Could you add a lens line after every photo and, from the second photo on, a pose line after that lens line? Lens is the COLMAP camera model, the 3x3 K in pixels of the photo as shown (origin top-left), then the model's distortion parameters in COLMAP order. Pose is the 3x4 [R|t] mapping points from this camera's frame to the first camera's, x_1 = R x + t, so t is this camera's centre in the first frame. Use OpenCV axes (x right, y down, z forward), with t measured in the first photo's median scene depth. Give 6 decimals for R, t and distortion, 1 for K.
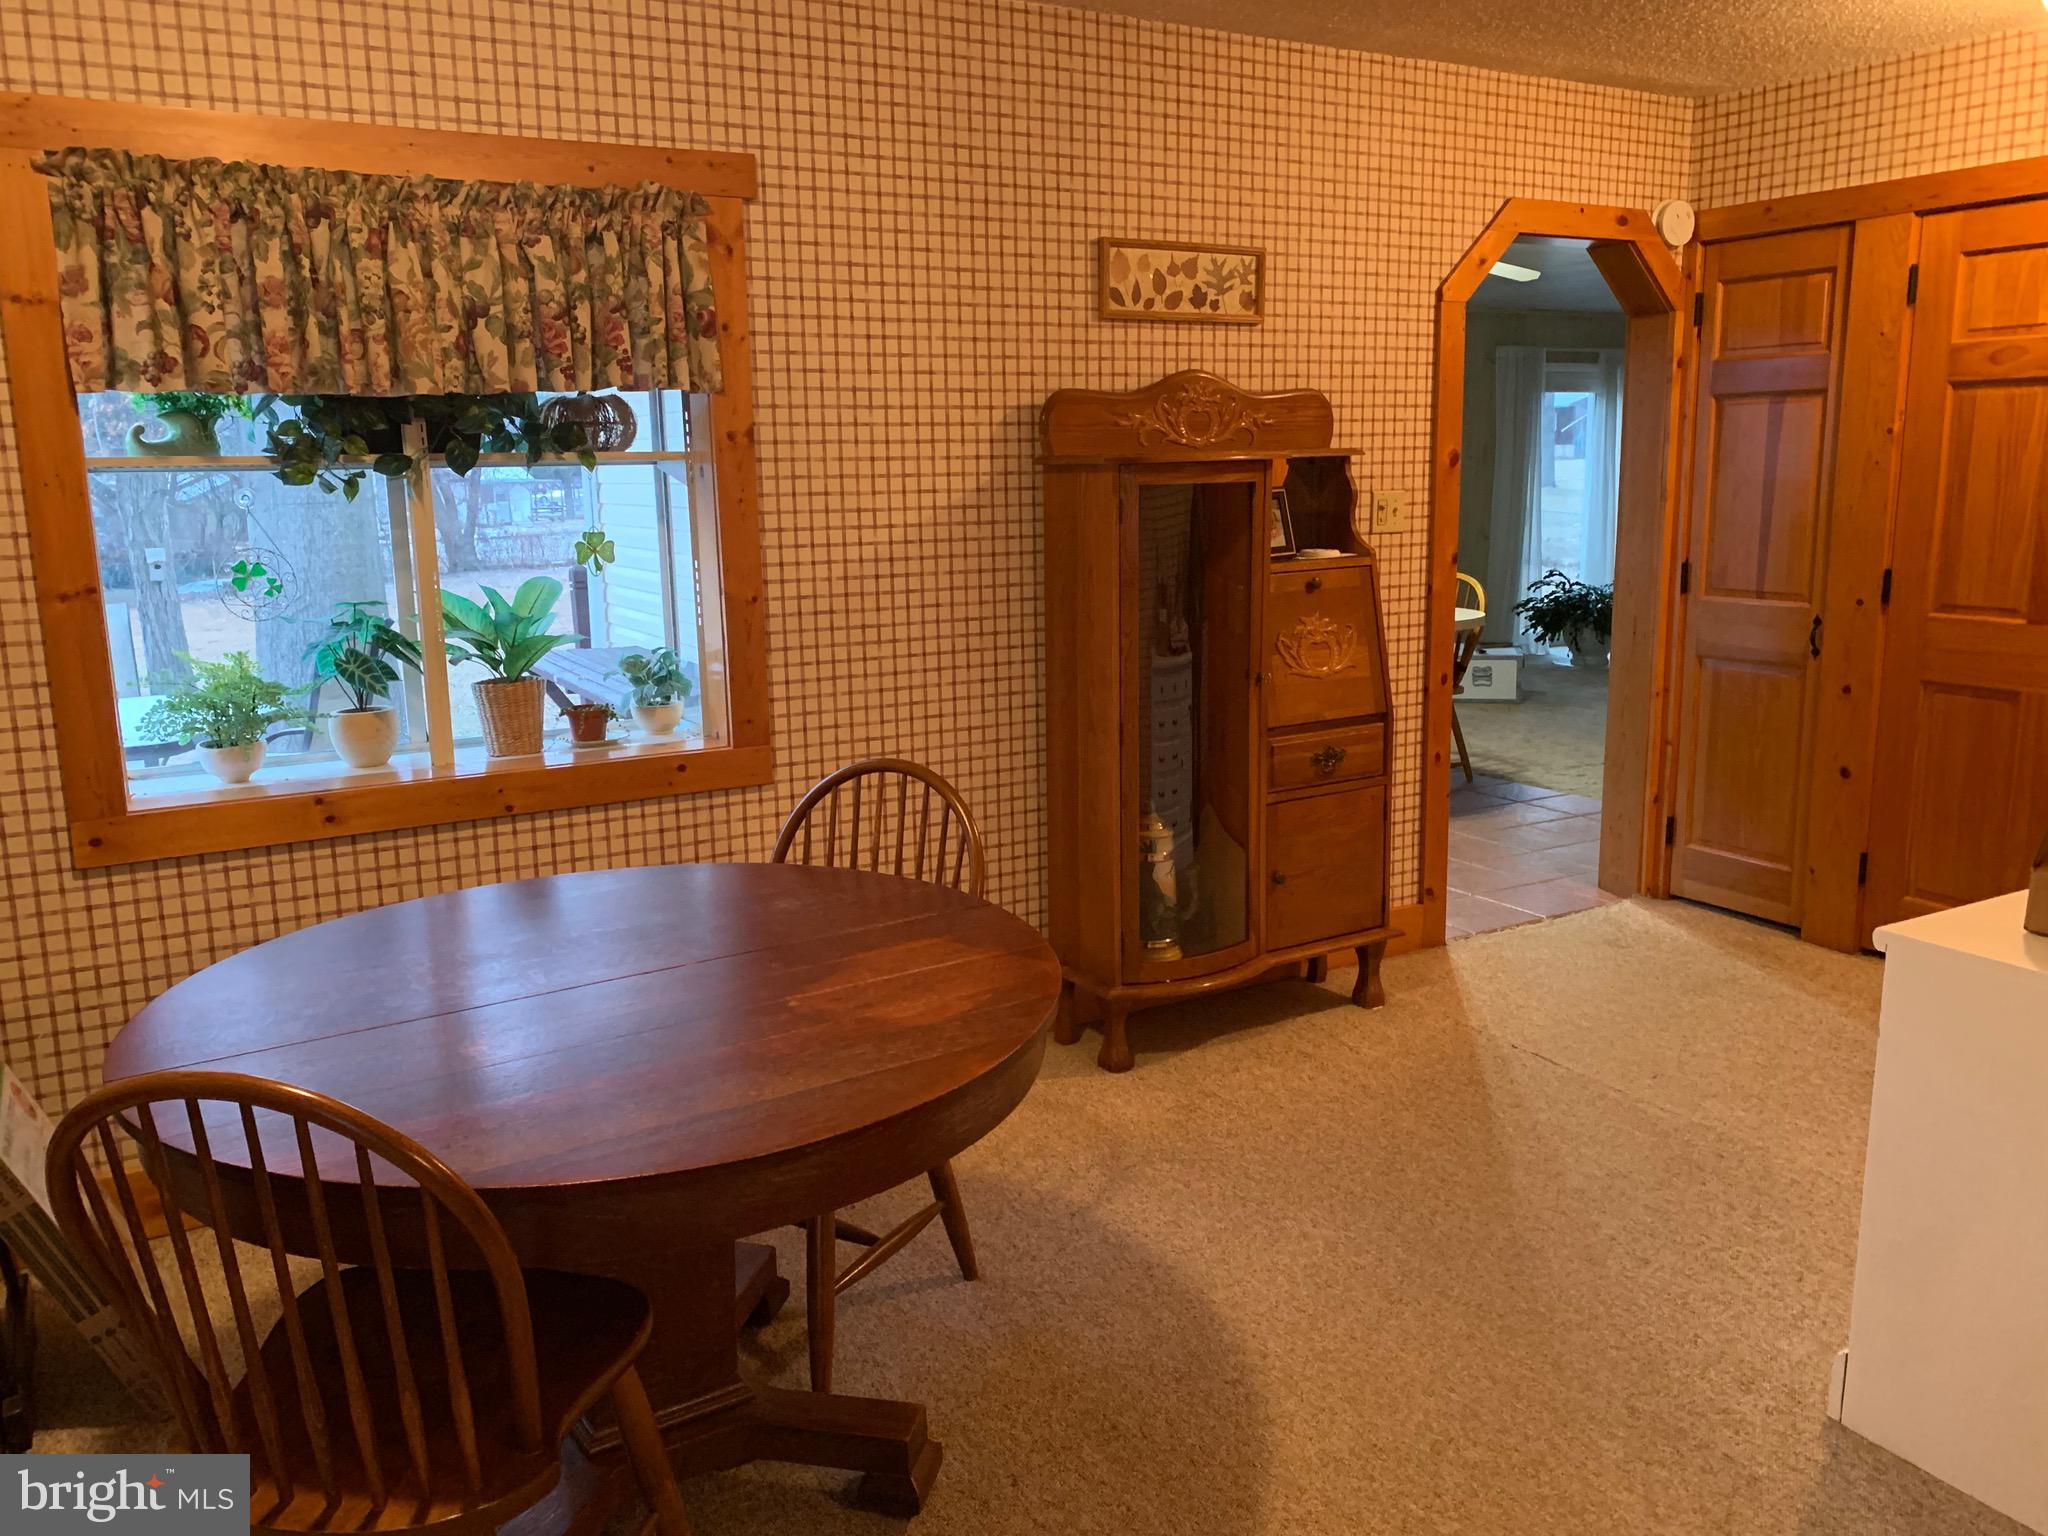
lens RADIAL K [[1557.5, 0, 1020.5], [0, 1557.5, 740.8], [0, 0, 1]] dist [0.035872, -0.042031]
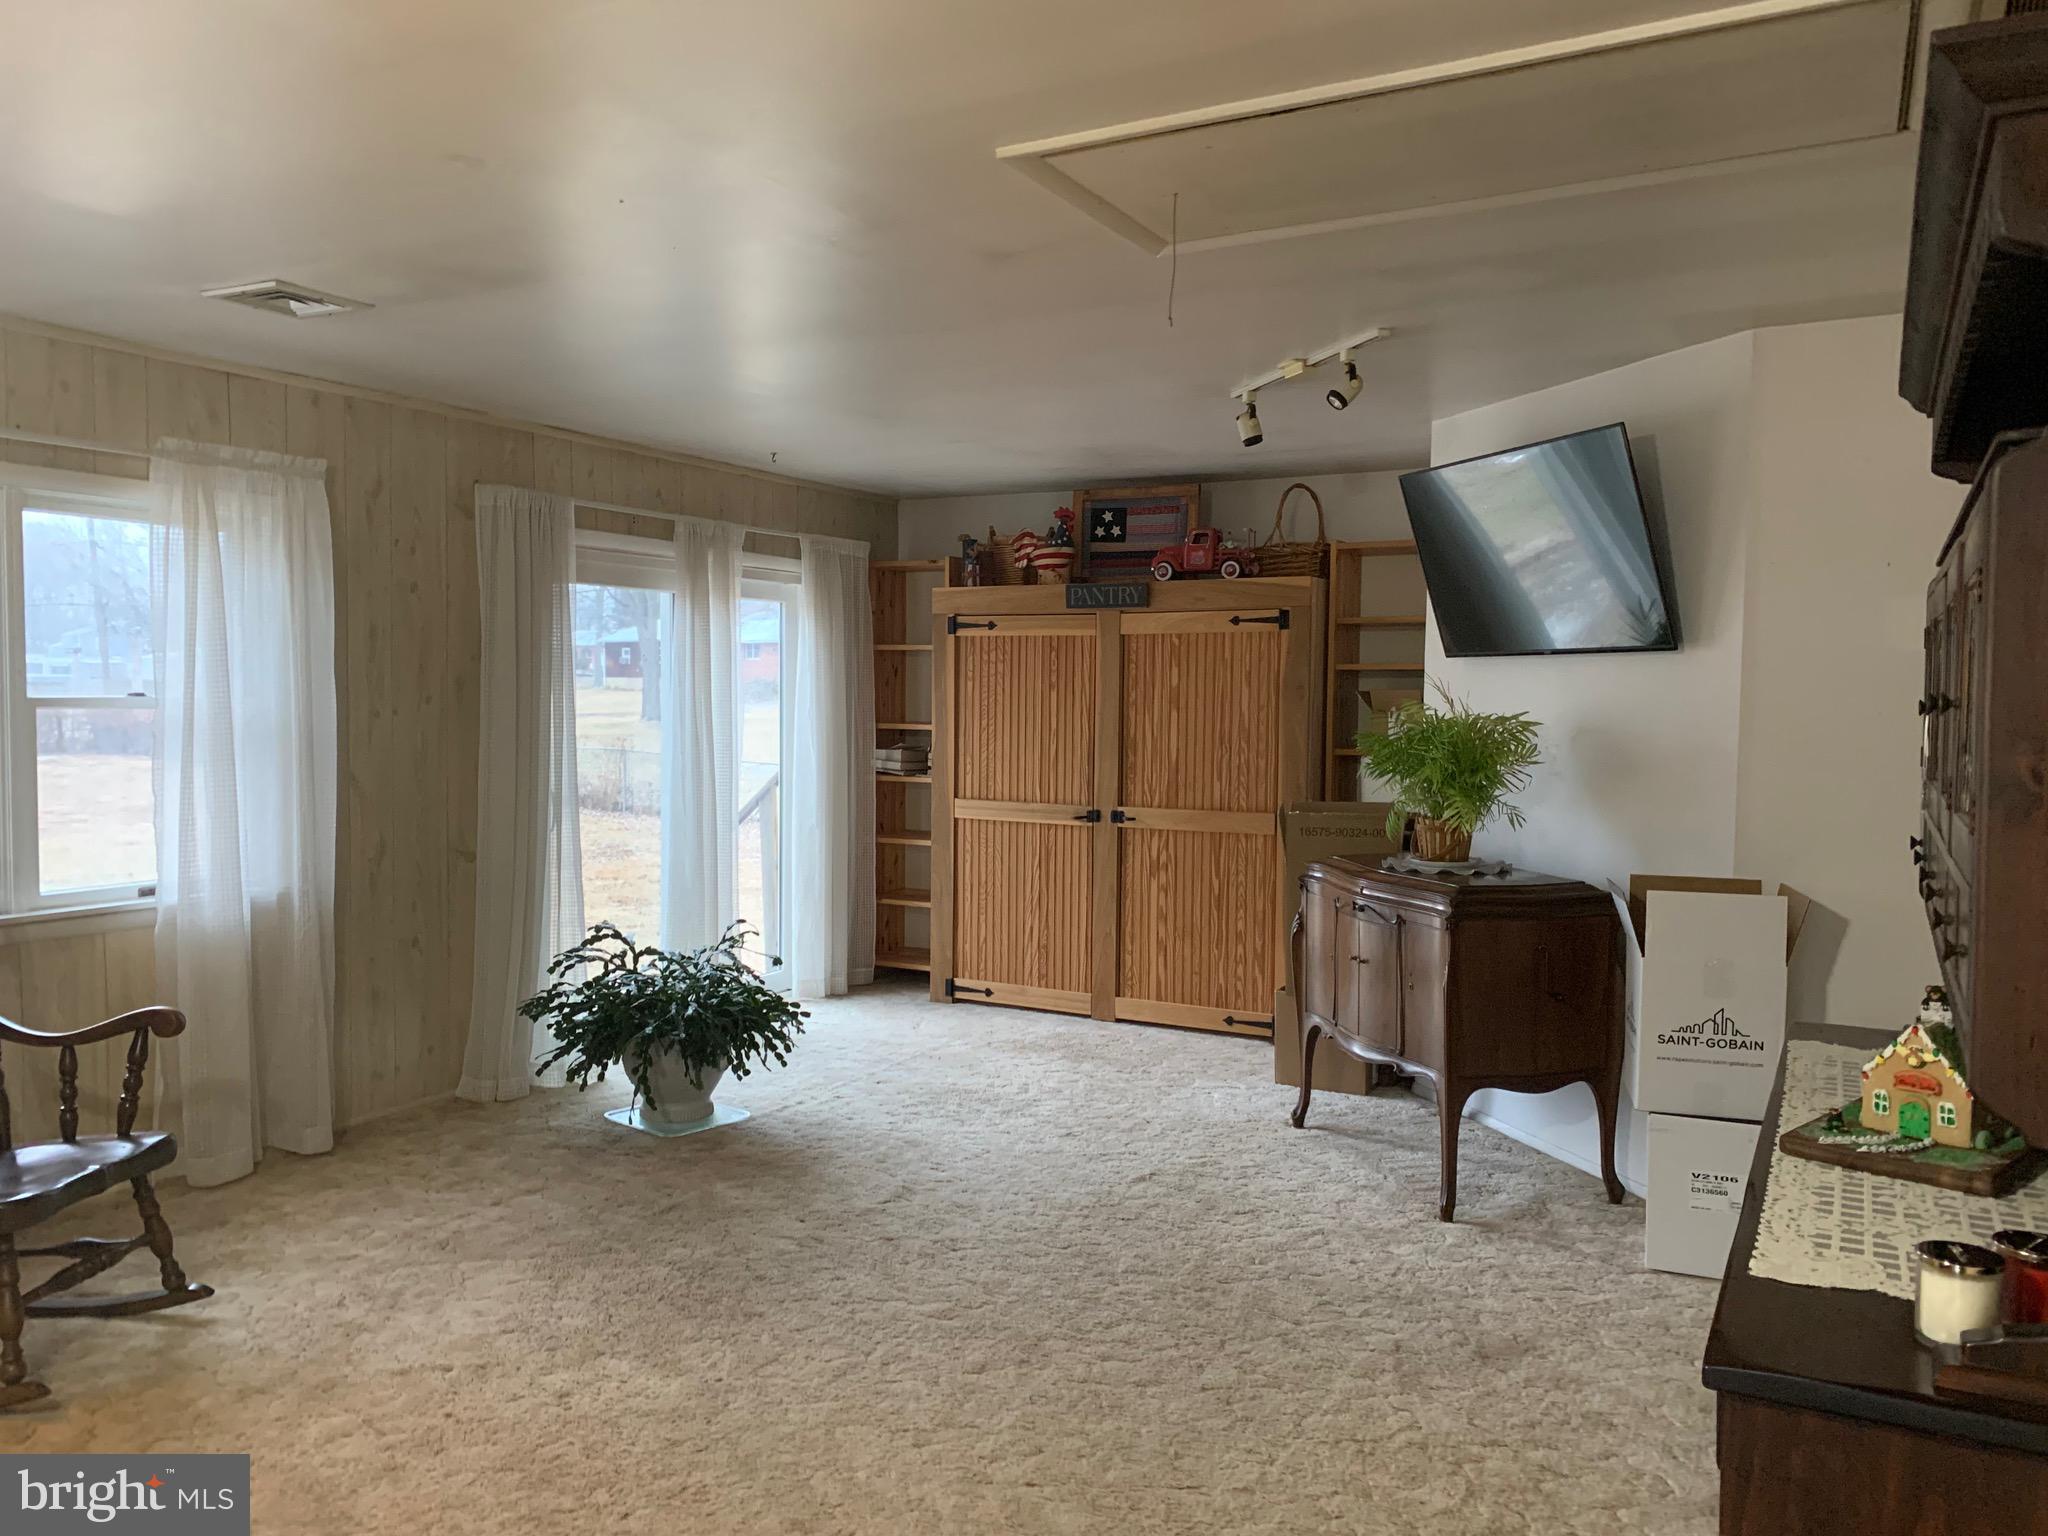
lens RADIAL K [[1557.5, 0, 1023.8], [0, 1557.5, 760.3], [0, 0, 1]] dist [0.035872, -0.042031]
pose [[0.853427, 0.002046, 0.521209, 0.529275], [0.065803, 0.991568, -0.111637, -0.263944], [-0.517042, 0.129571, 0.846096, 1.352125]]
